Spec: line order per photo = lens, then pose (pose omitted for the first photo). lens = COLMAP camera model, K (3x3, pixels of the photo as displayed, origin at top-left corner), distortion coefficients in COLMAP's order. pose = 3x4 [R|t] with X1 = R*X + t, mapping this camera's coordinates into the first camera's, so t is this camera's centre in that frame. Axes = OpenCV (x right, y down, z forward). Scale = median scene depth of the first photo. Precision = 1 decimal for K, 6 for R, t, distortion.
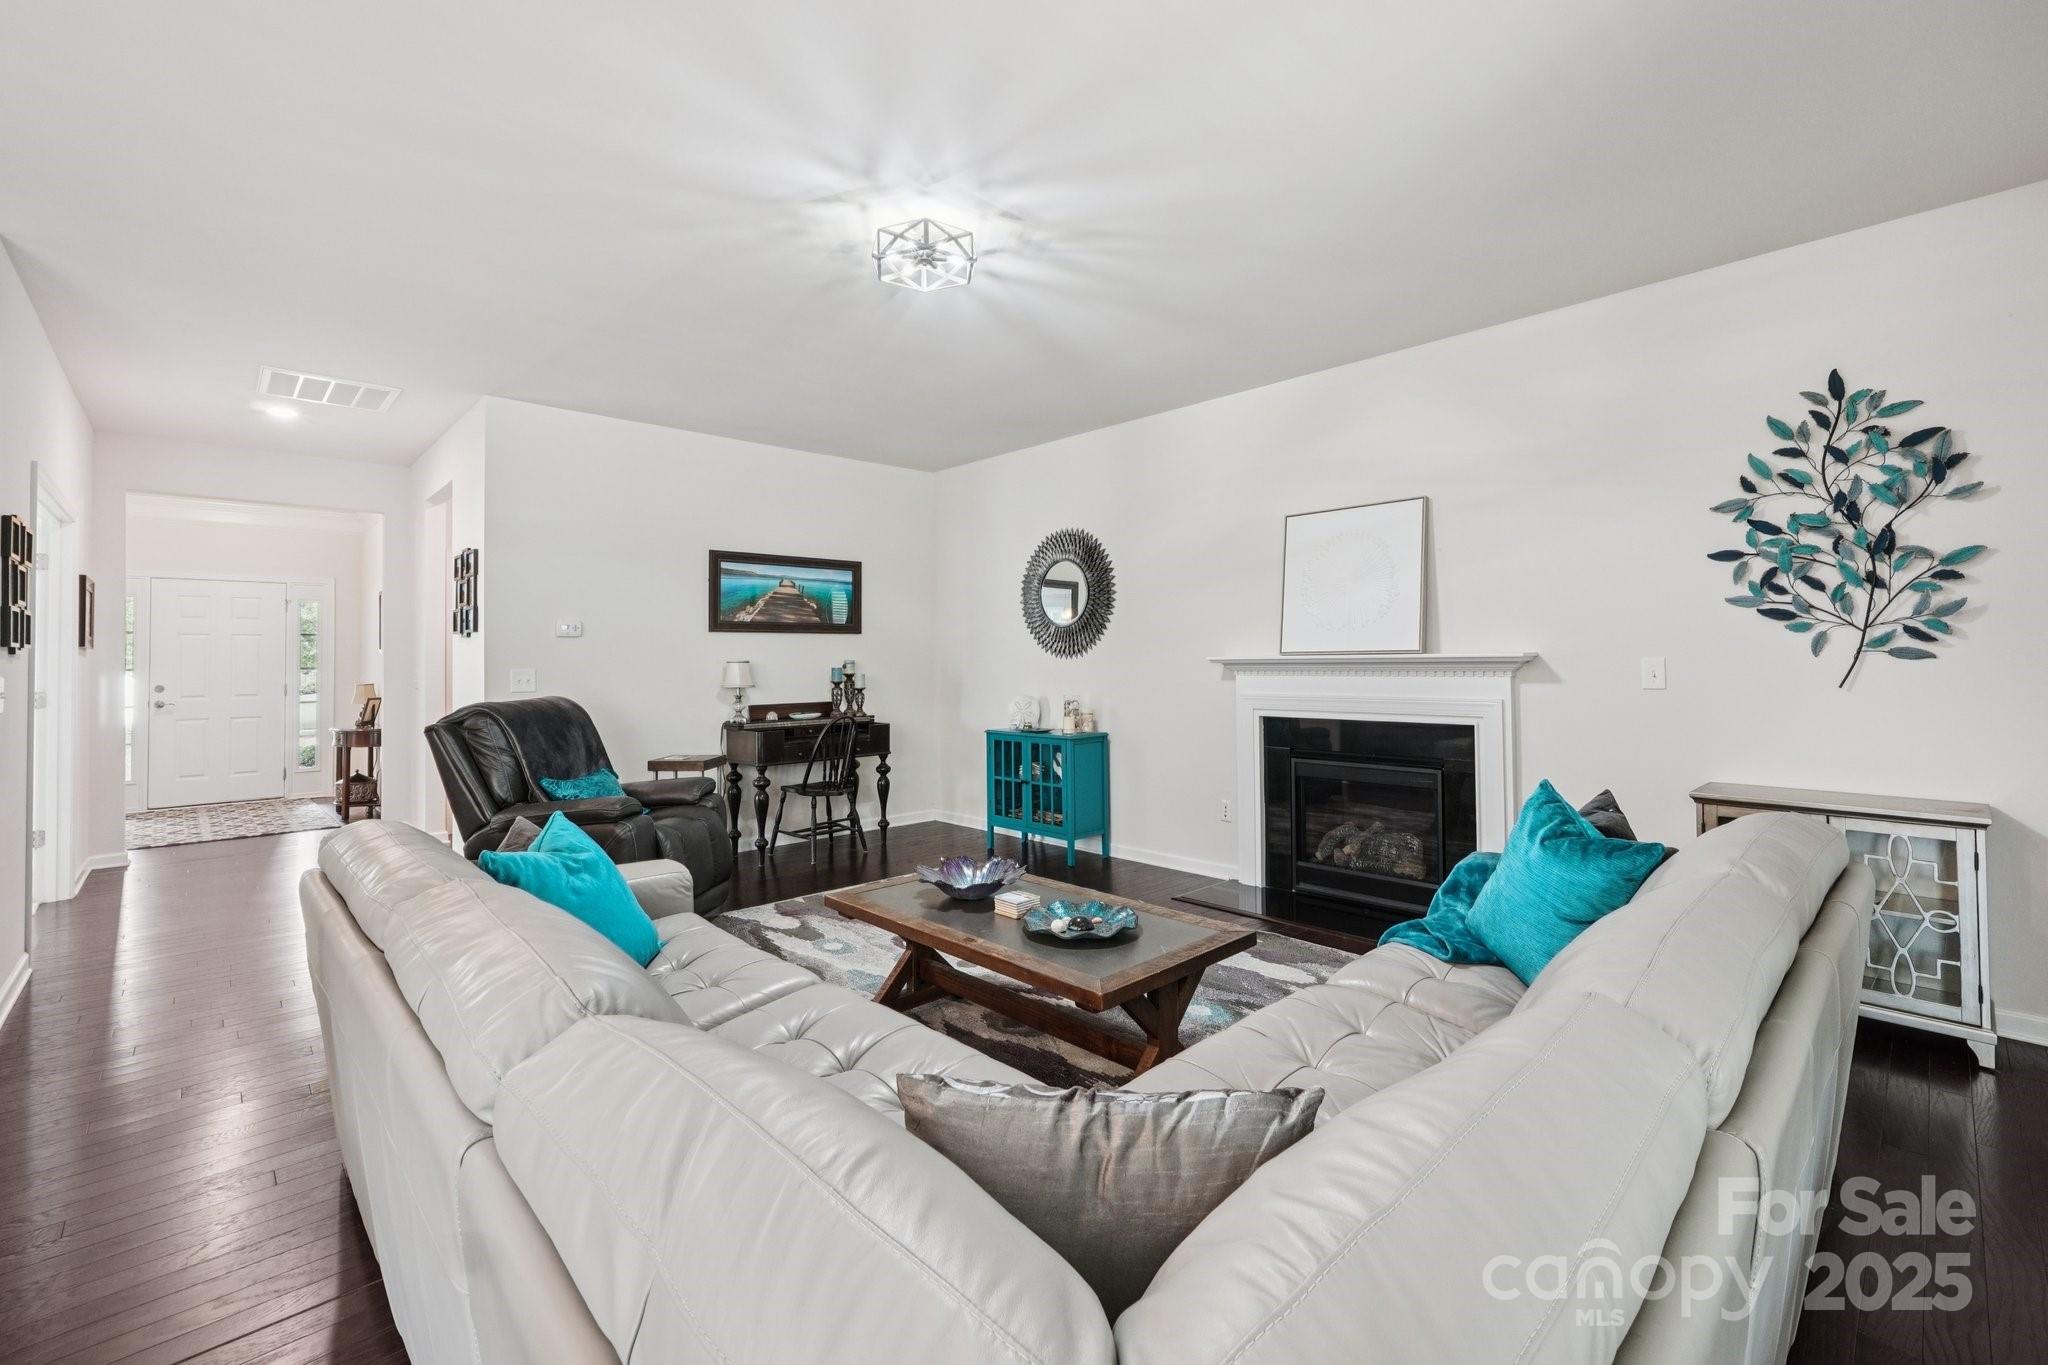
lens RADIAL K [[869.3, 0, 1025.4], [0, 869.3, 668.1], [0, 0, 1]] dist [-0.000709, -0.000074]
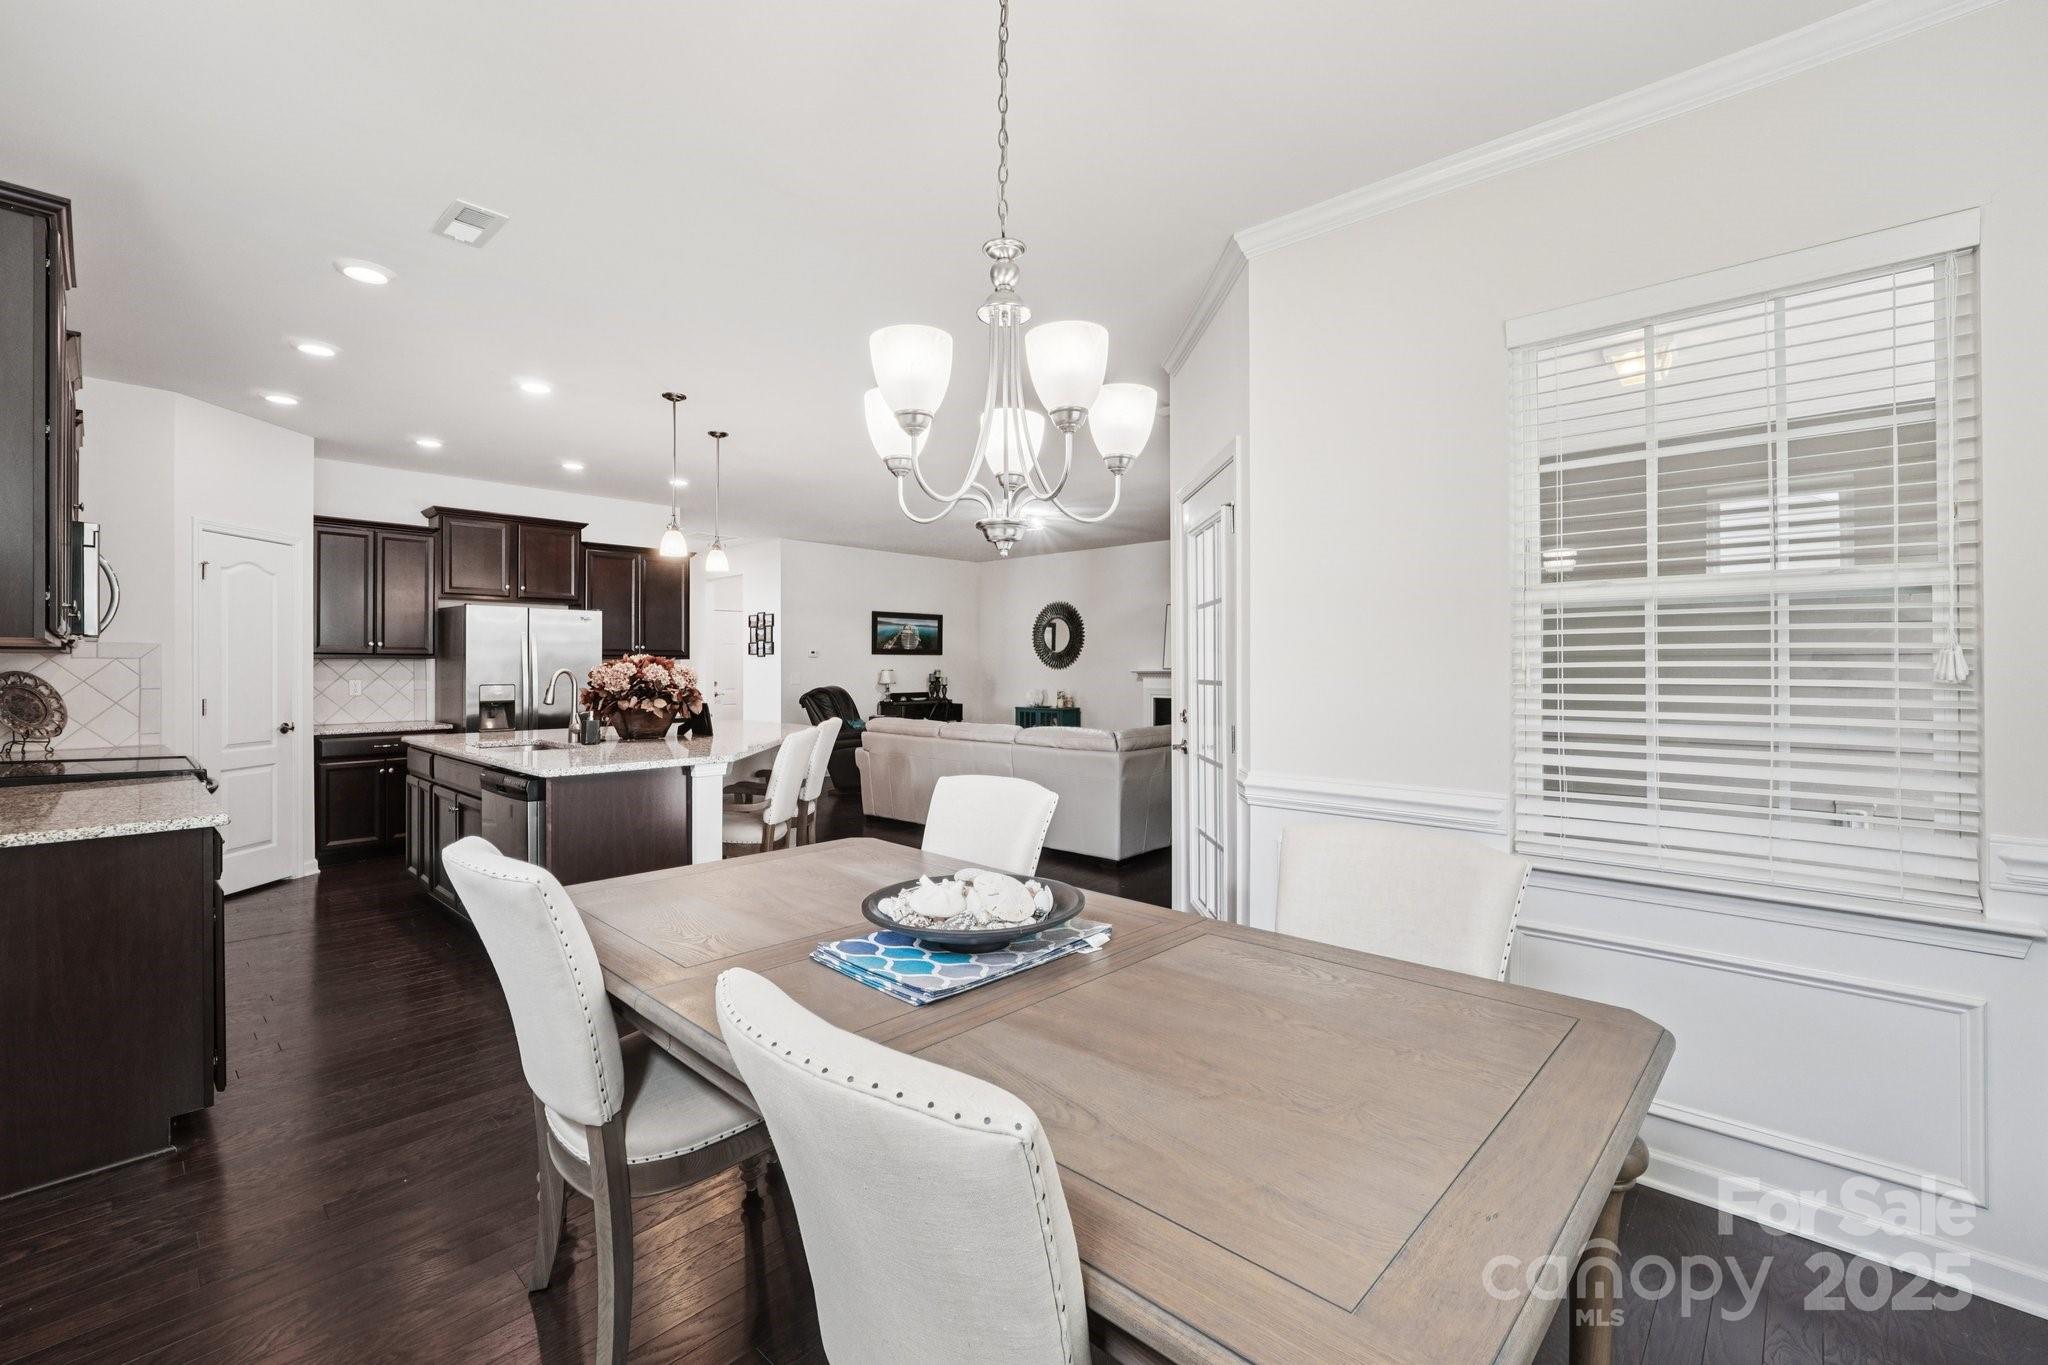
lens RADIAL K [[869.3, 0, 1020.6], [0, 869.3, 677.5], [0, 0, 1]] dist [-0.000709, -0.000074]
pose [[0.998139, 0.007002, 0.060571, -0.150626], [-0.007165, 0.999971, 0.002477, 0.002323], [-0.060552, -0.002907, 0.998161, -0.908336]]
